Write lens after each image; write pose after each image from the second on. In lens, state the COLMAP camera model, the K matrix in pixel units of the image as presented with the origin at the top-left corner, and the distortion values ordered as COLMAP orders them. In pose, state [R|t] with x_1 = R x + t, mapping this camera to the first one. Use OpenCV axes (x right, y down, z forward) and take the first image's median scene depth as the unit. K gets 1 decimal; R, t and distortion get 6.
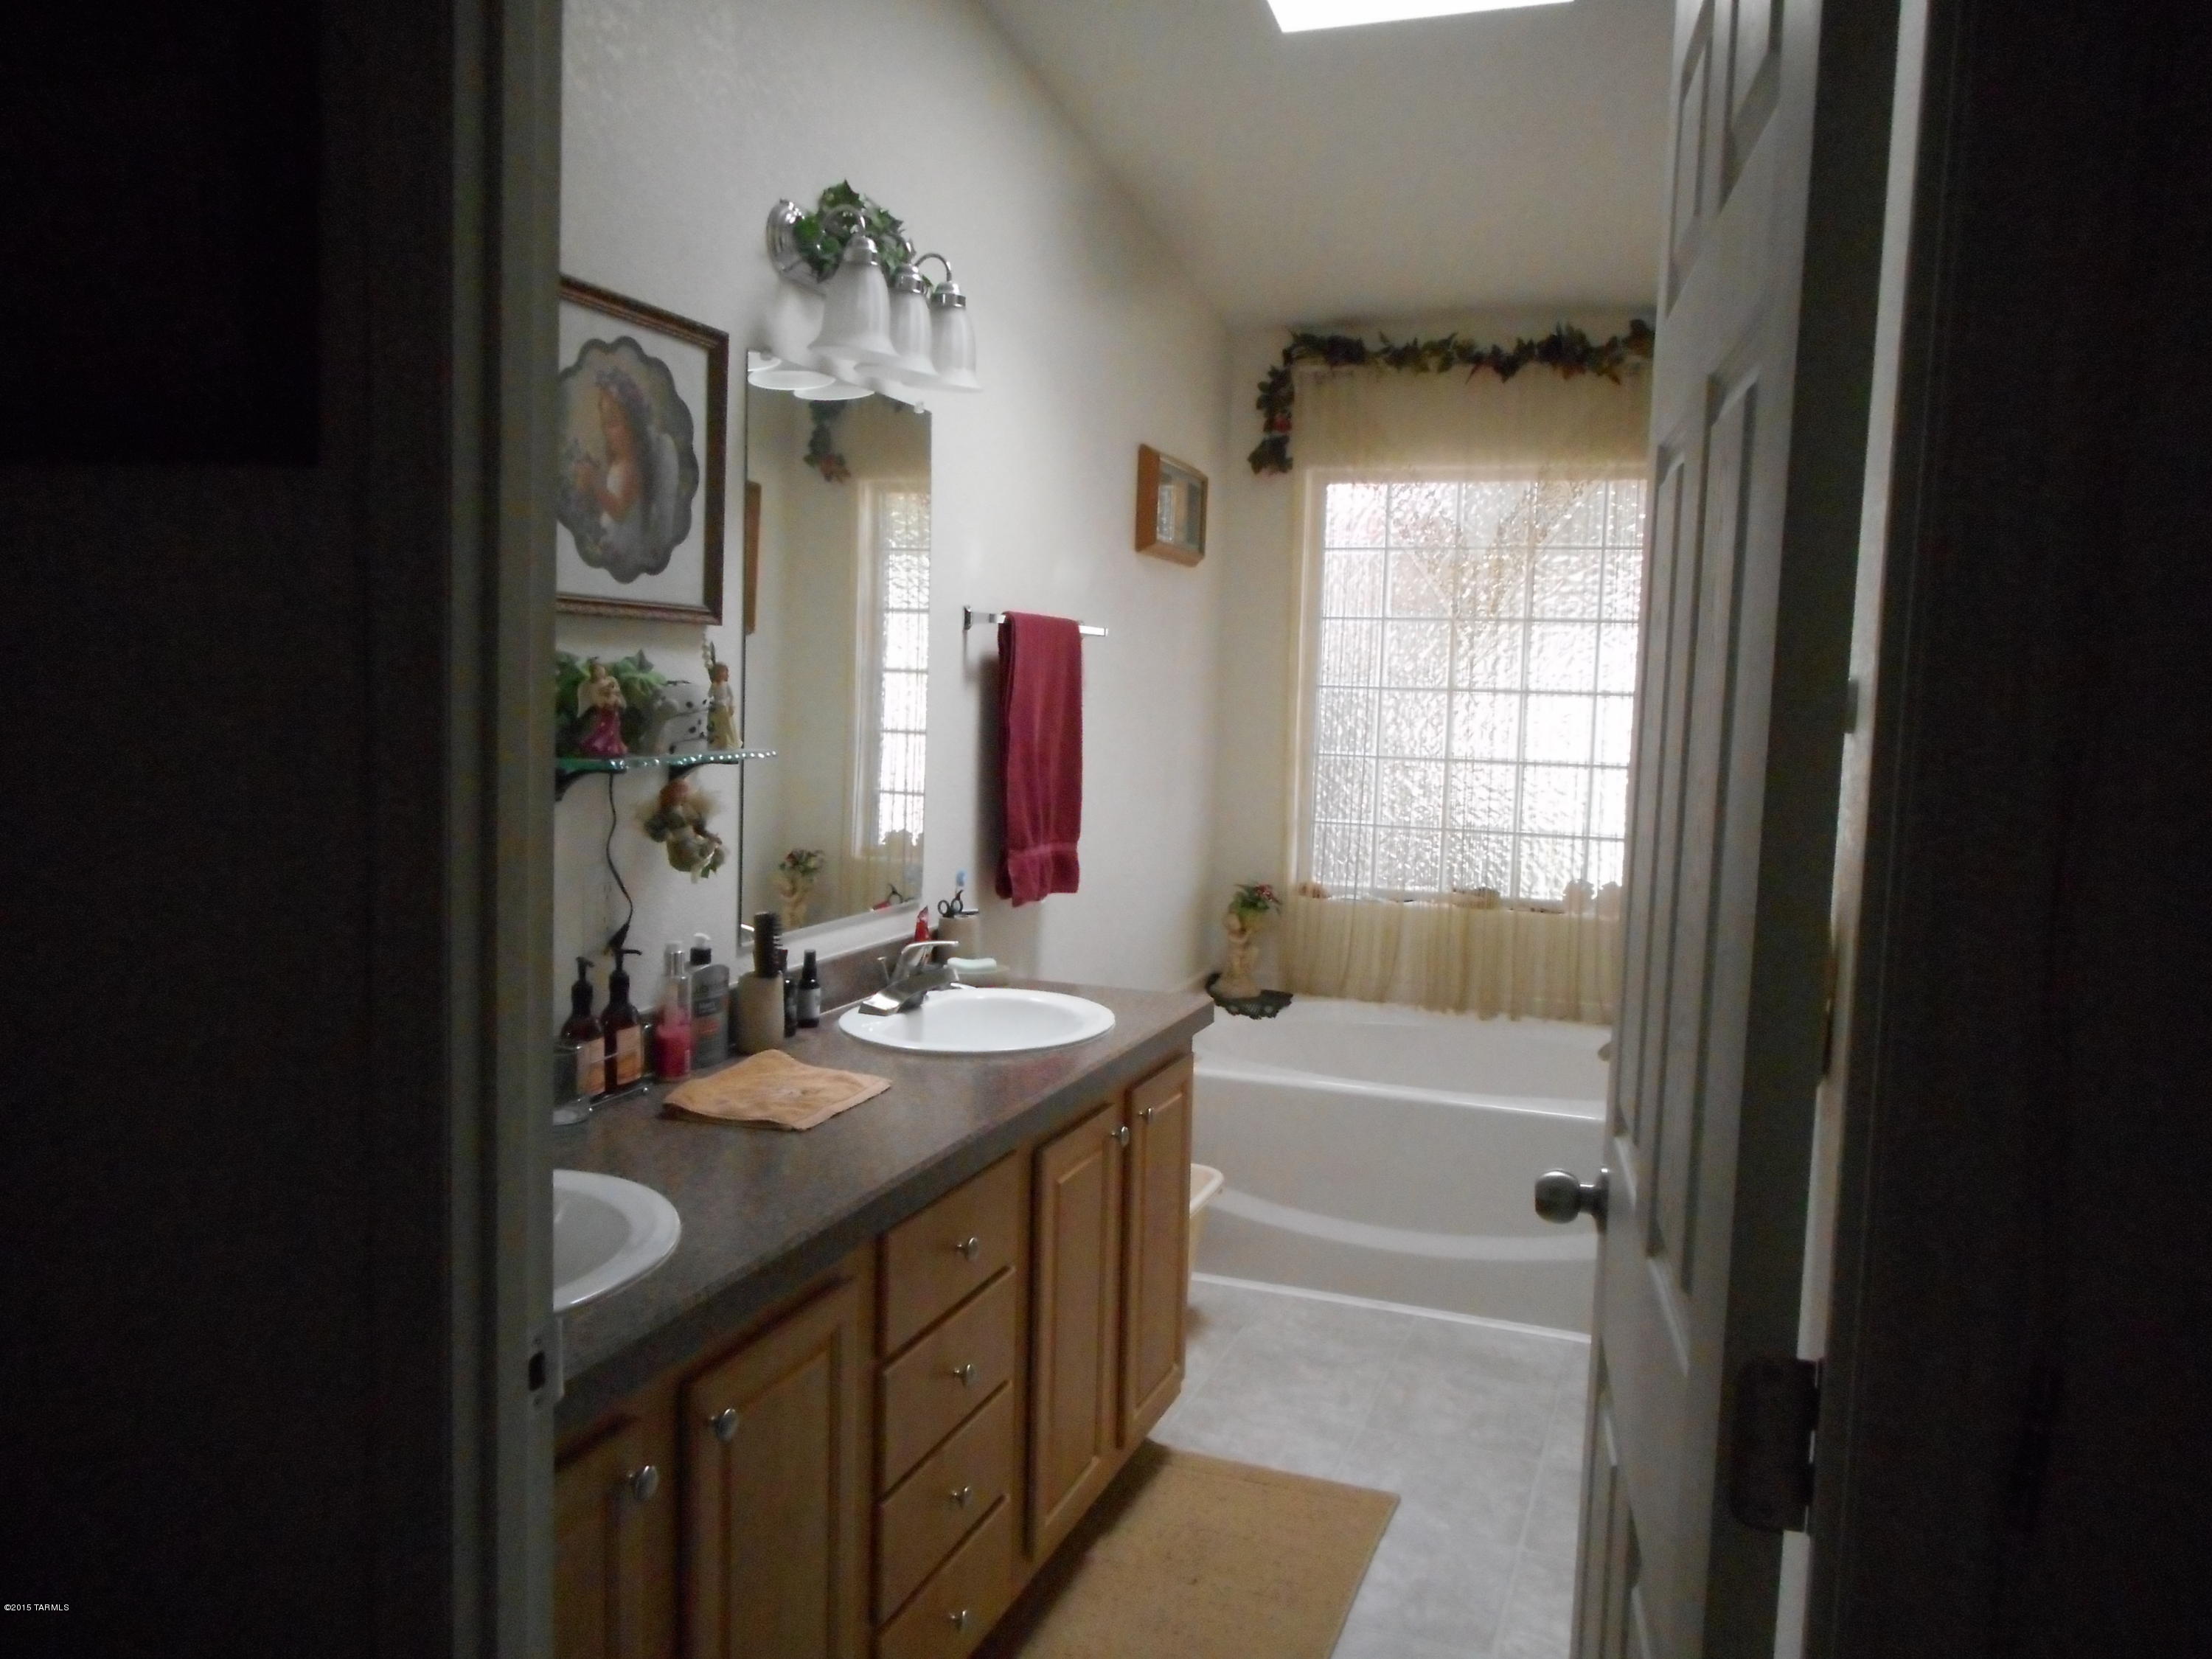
lens RADIAL K [[1648.0, 0, 1105.1], [0, 1648.0, 819.5], [0, 0, 1]] dist [0.003755, 0.004839]
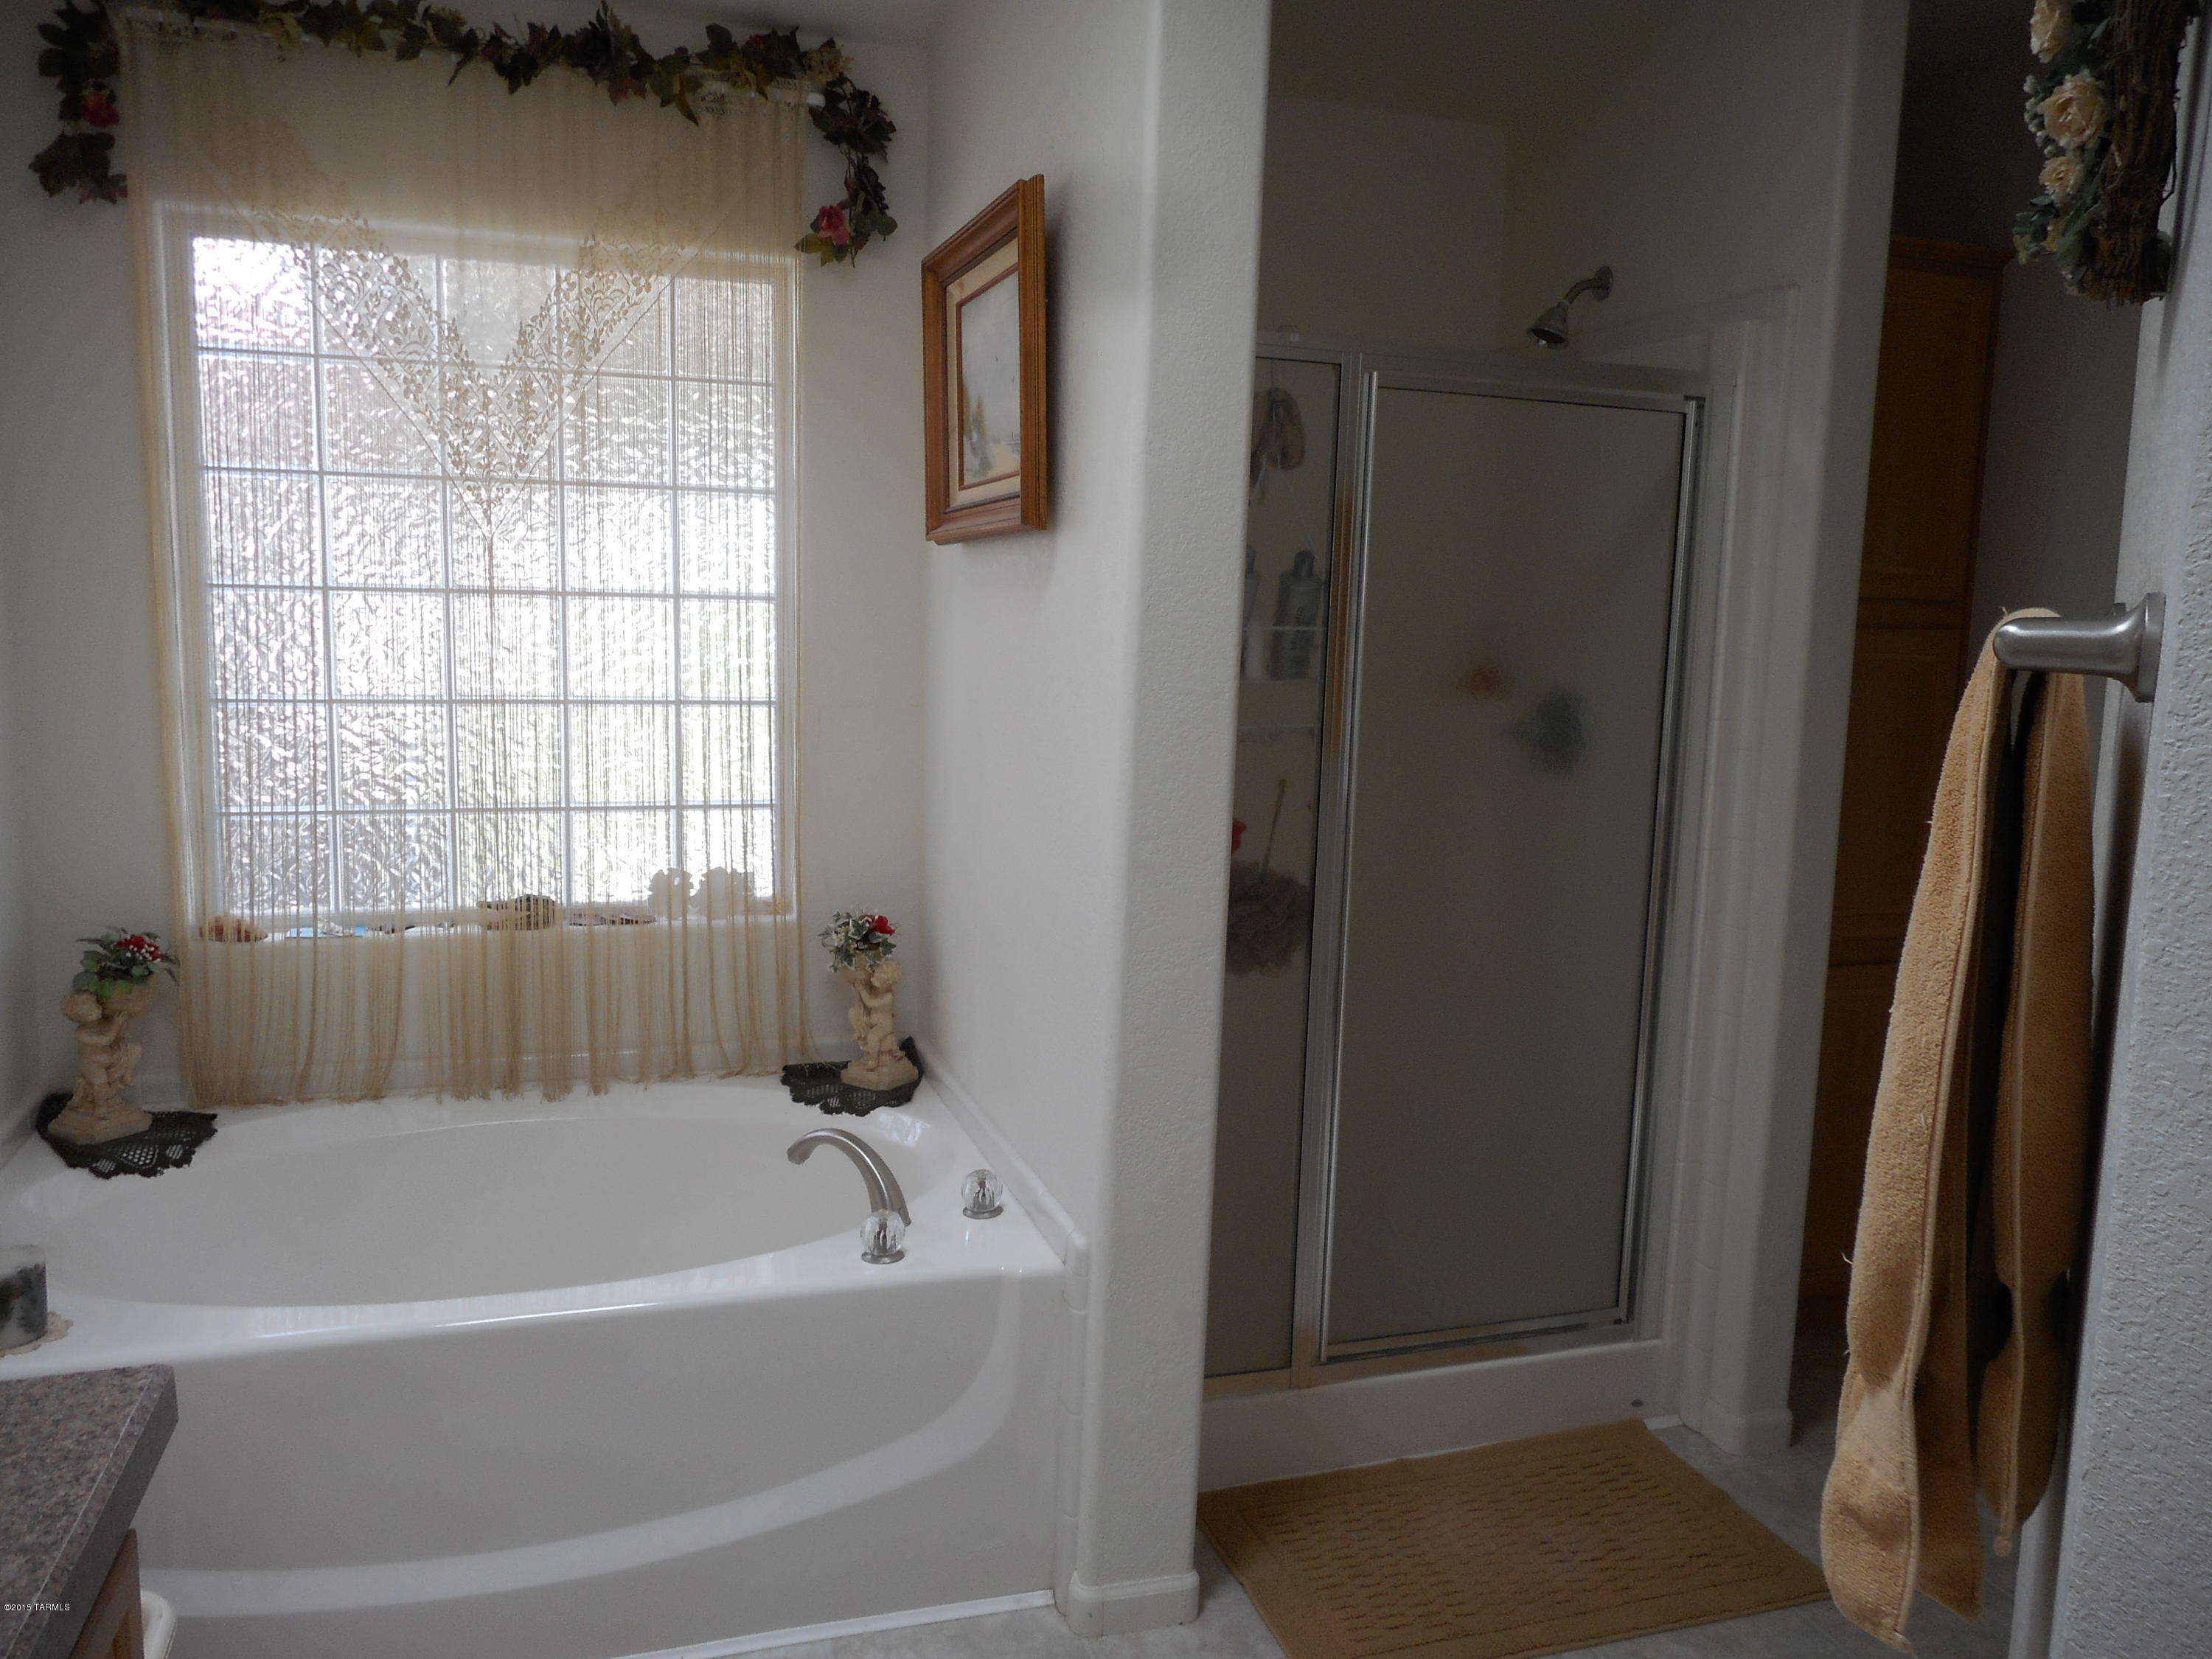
lens RADIAL K [[1648.0, 0, 1105.1], [0, 1648.0, 819.5], [0, 0, 1]] dist [0.003755, 0.004839]
pose [[0.778649, -0.084941, 0.621684, 0.004486], [0.054165, 0.996195, 0.068271, -0.020755], [-0.625118, -0.019486, 0.780287, 0.350354]]
